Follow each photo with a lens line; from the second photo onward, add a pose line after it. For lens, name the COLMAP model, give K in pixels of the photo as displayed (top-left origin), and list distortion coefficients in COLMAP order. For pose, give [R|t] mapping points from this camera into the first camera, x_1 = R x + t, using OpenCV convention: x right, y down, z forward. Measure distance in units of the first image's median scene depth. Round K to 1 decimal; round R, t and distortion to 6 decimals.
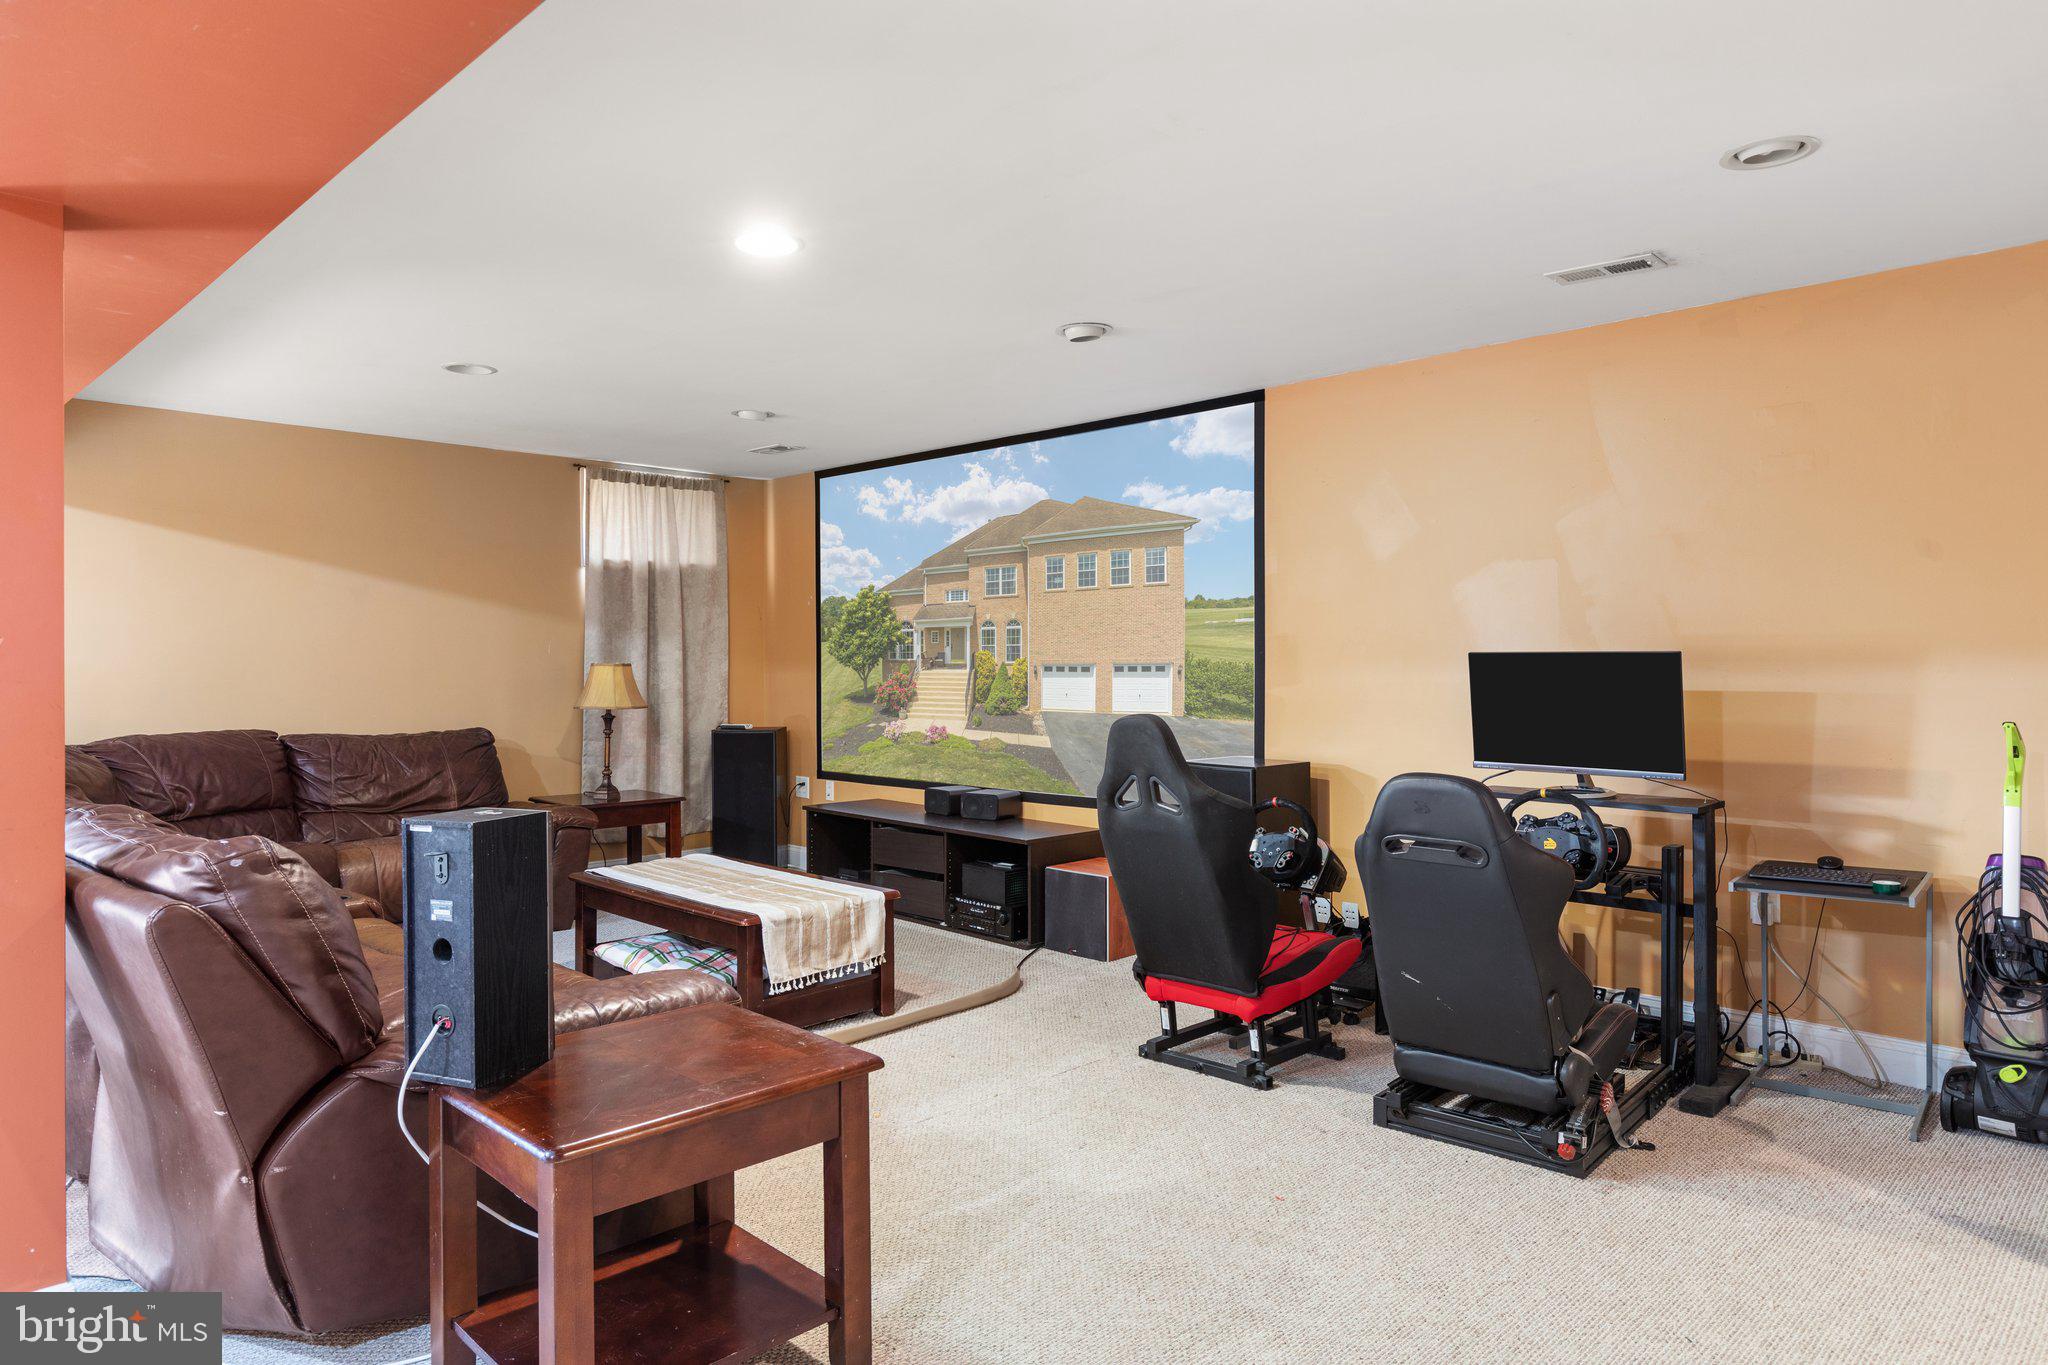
lens RADIAL K [[1267.3, 0, 1025.4], [0, 1267.3, 672.6], [0, 0, 1]] dist [0.030963, -0.026915]
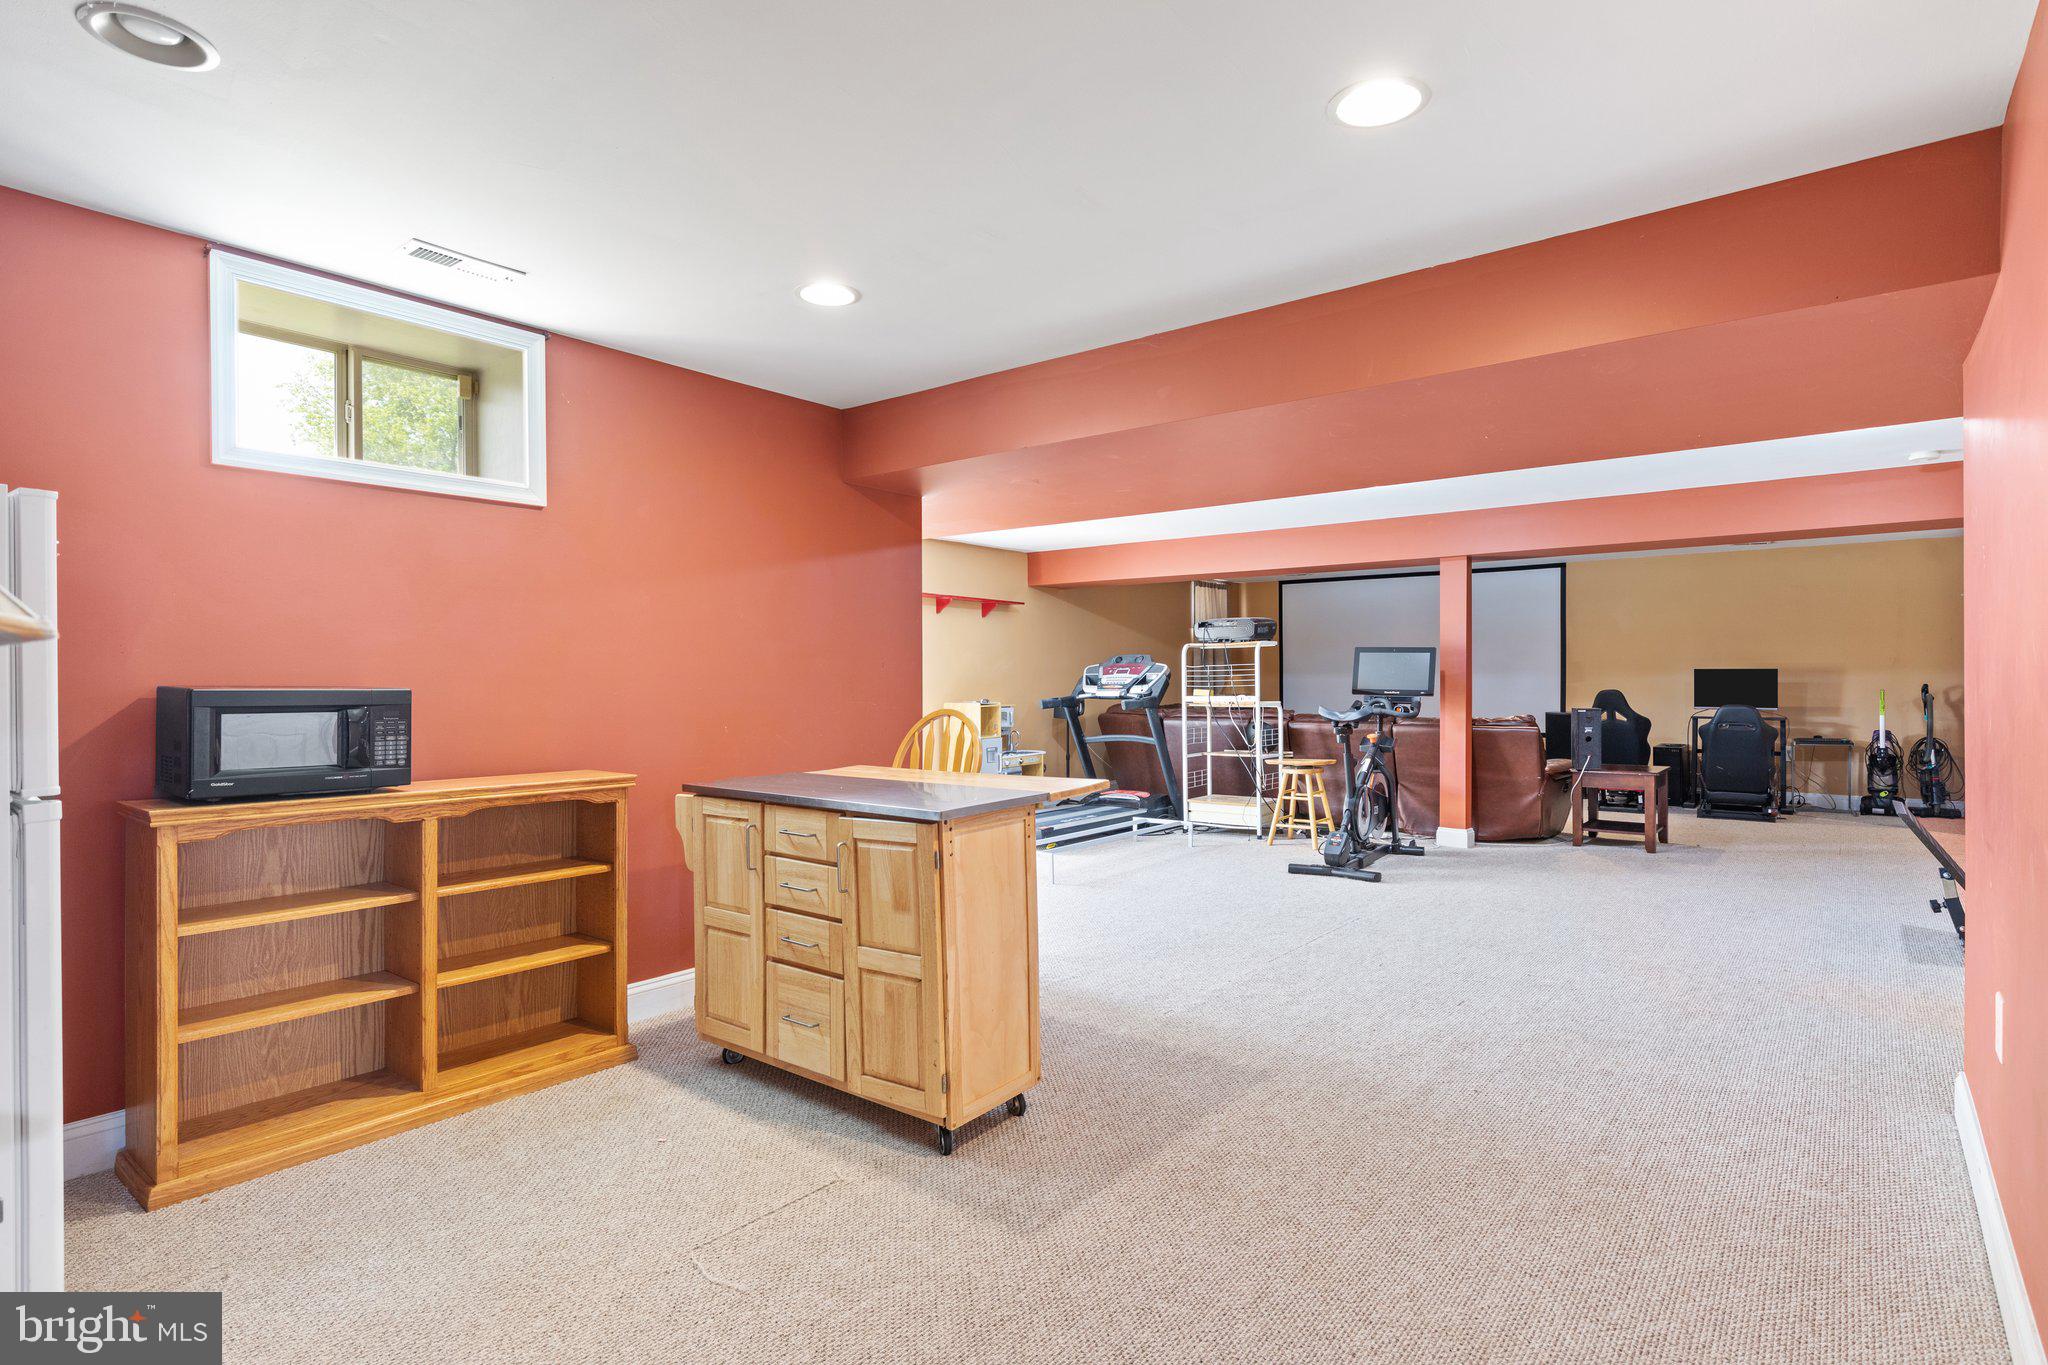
lens RADIAL K [[1059.0, 0, 1024.0], [0, 1059.0, 682.5], [0, 0, 1]] dist [0.002759, 0.000738]
pose [[0.992446, 0.000434, 0.122679, -0.954549], [-0.000059, 0.999995, -0.003060, 0.013799], [-0.122679, 0.003029, 0.992442, -0.787543]]
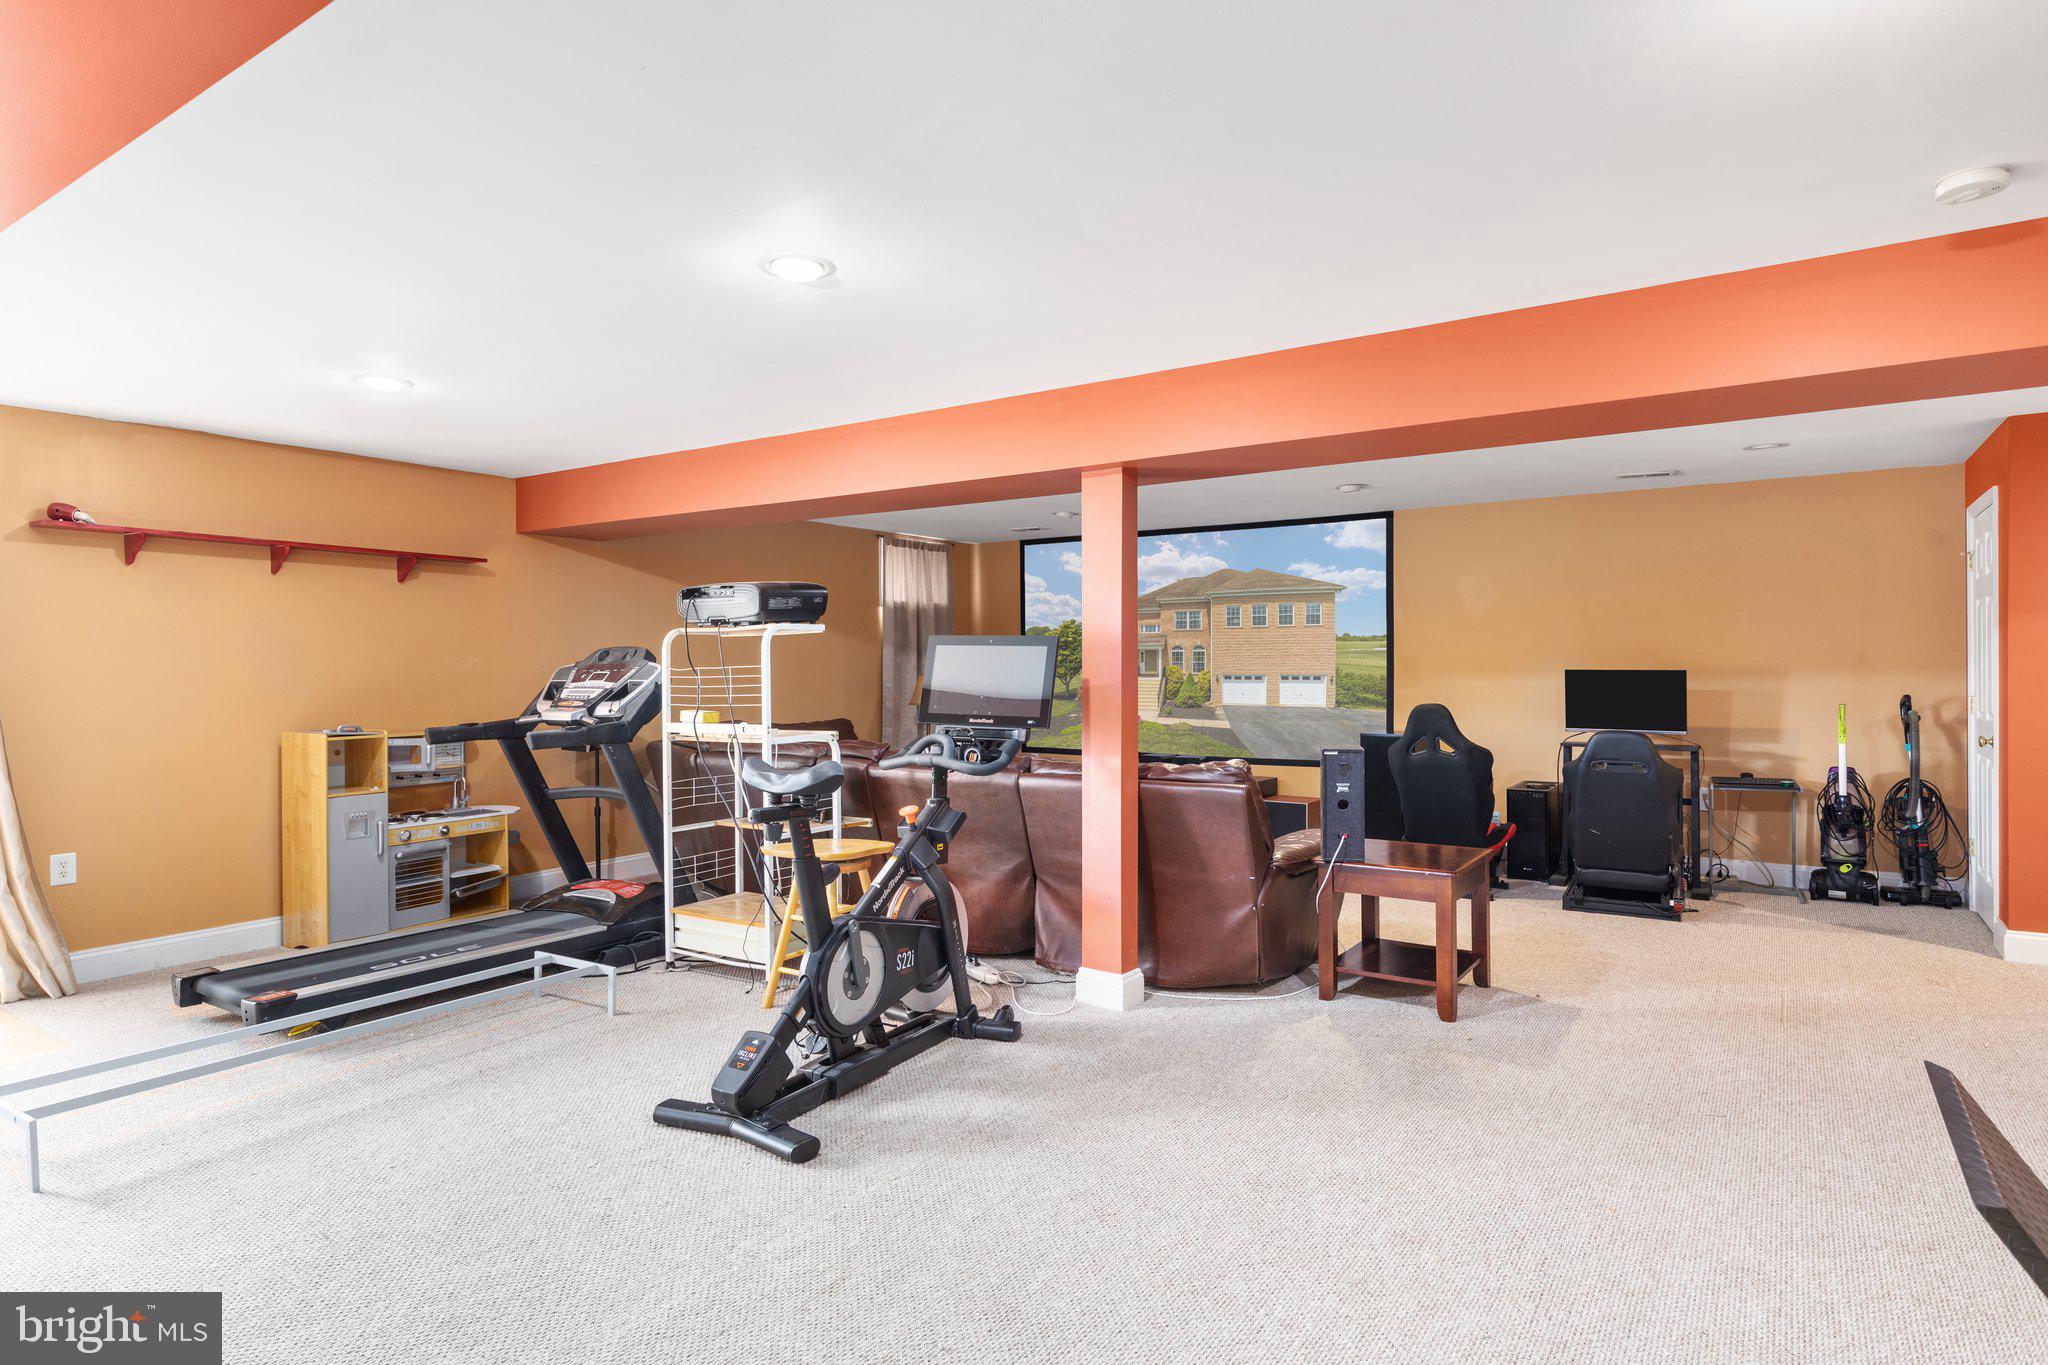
lens RADIAL K [[1130.6, 0, 1044.1], [0, 1130.6, 667.8], [0, 0, 1]] dist [0.018300, -0.001537]
pose [[0.978638, 0.000882, 0.205591, -0.489187], [0.000372, 0.999982, -0.006062, -0.006597], [-0.205593, 0.006010, 0.978619, -0.313399]]
